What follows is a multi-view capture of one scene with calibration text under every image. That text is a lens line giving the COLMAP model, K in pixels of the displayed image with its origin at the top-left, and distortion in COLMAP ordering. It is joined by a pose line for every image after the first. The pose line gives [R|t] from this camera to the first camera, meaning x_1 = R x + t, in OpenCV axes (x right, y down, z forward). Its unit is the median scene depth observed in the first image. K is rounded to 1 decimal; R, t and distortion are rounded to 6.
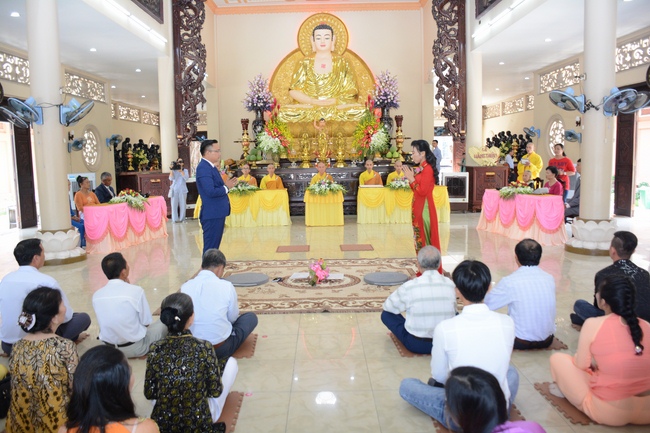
lens RADIAL K [[500.0, 0, 325.4], [0, 500.0, 214.7], [0, 0, 1]] dist [-0.151350, 0.089291]
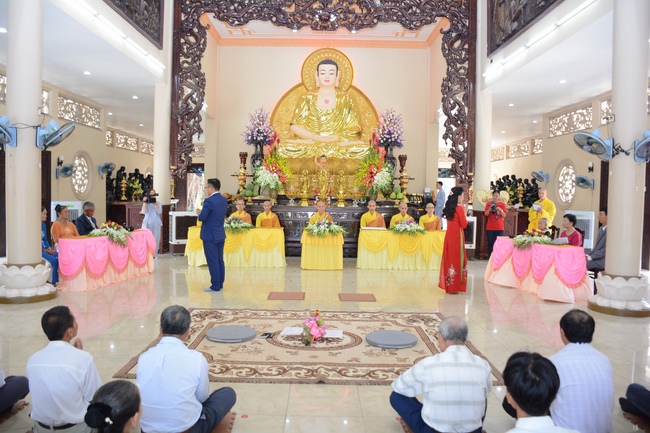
lens RADIAL K [[500.0, 0, 321.3], [0, 500.0, 214.1], [0, 0, 1]] dist [-0.151350, 0.089291]
pose [[0.999219, 0.039215, -0.004799, -0.002095], [-0.039466, 0.996368, -0.075458, -0.008175], [0.001823, 0.075589, 0.997137, 0.056129]]
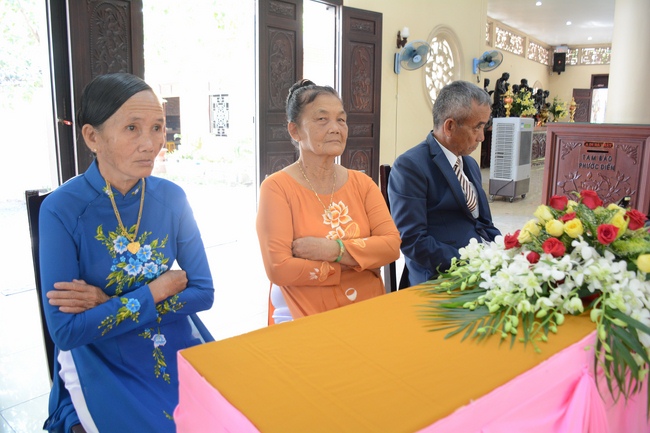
lens RADIAL K [[500.0, 0, 320.4], [0, 500.0, 217.7], [0, 0, 1]] dist [-0.151350, 0.089291]
pose [[0.755583, 0.152003, -0.637174, -0.248277], [-0.098174, 0.987995, 0.119277, -0.036148], [0.647655, -0.027570, 0.761435, 0.564204]]
